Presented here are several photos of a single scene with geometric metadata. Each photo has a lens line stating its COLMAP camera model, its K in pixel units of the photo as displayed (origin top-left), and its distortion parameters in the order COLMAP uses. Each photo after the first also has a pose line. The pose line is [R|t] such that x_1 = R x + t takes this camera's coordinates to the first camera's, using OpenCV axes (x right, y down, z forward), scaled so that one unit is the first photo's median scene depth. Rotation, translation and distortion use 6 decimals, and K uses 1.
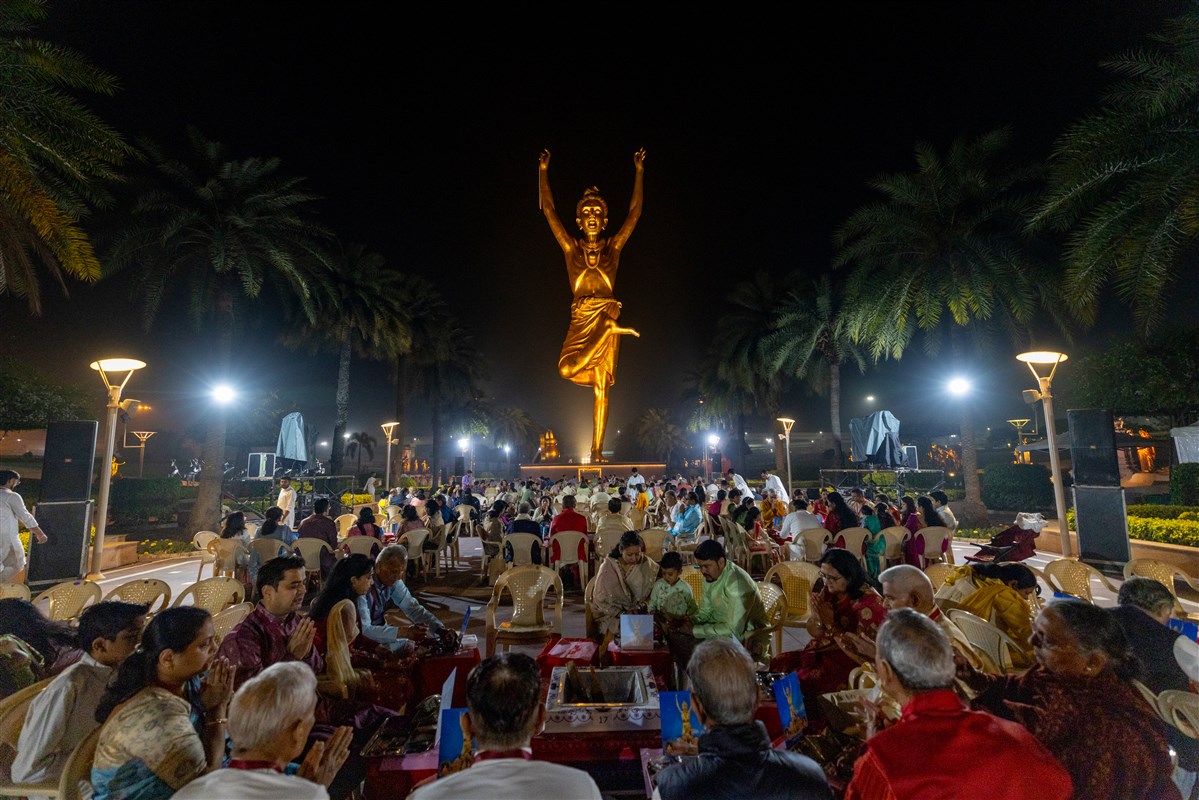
lens RADIAL K [[511.5, 0, 599.5], [0, 511.5, 400.0], [0, 0, 1]] dist [-0.001196, 0.000140]
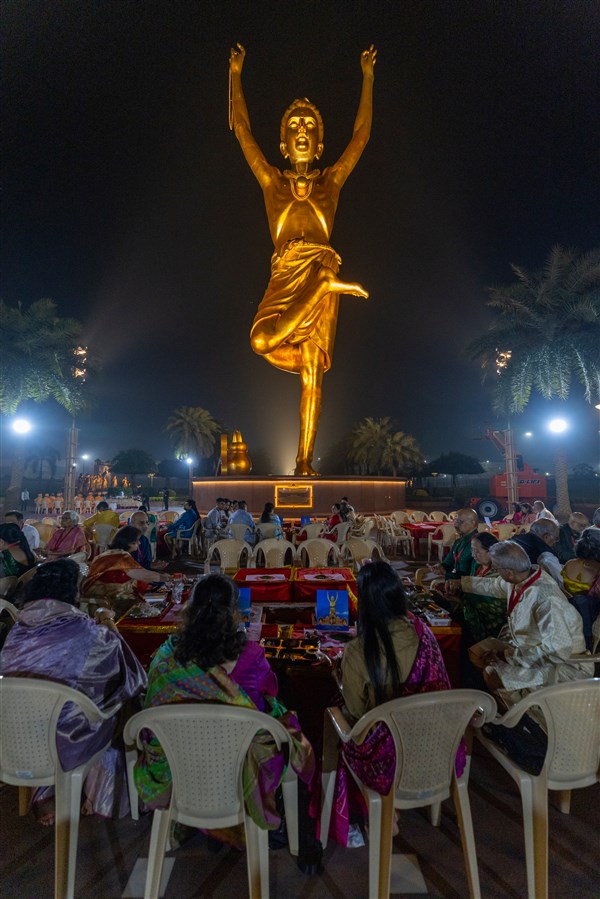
lens RADIAL K [[383.5, 0, 300.0], [0, 383.5, 449.5], [0, 0, 1]] dist [-0.001196, 0.000140]
pose [[0.999871, 0.014083, -0.007722, -0.007053], [-0.013832, 0.999407, 0.031542, 0.065175], [0.008162, -0.031431, 0.999473, 0.463406]]
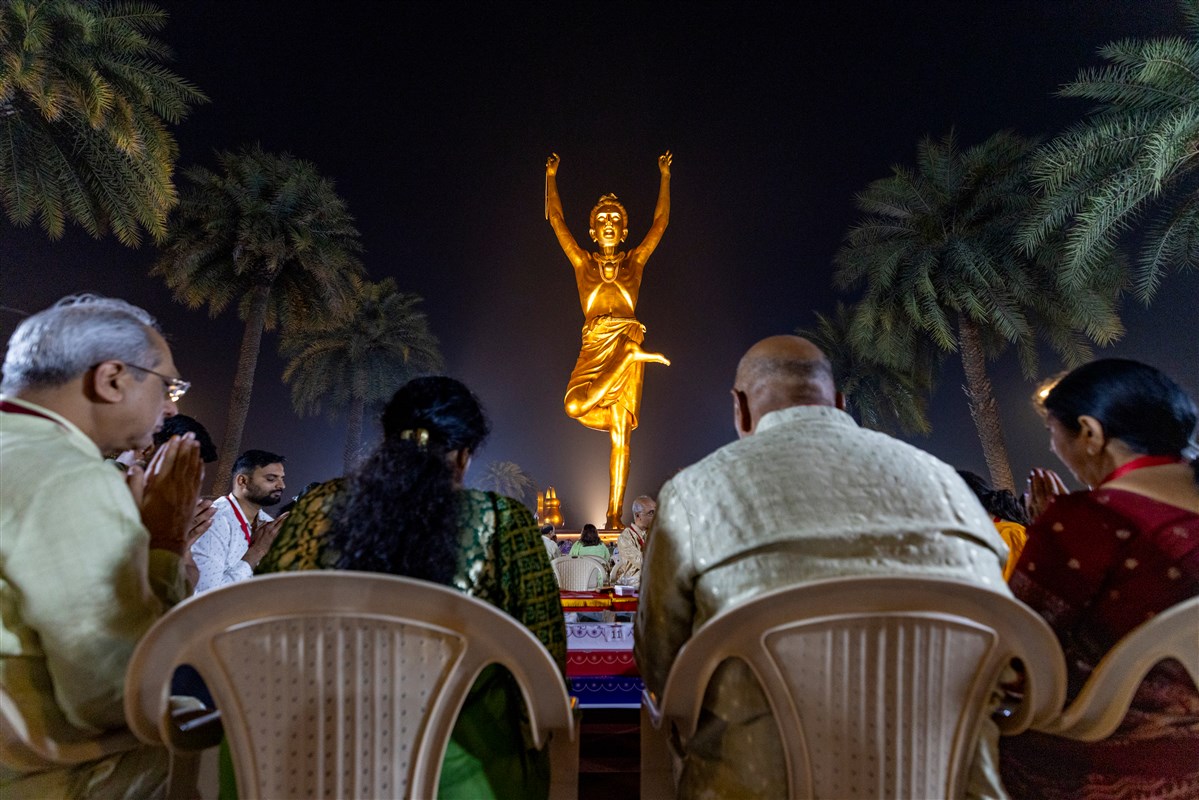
lens RADIAL K [[511.5, 0, 599.5], [0, 511.5, 400.0], [0, 0, 1]] dist [-0.001196, 0.000140]
pose [[0.999581, 0.001335, -0.028930, -0.005341], [-0.005800, 0.987923, -0.154839, 0.047092], [0.028374, 0.154941, 0.987516, 0.238054]]
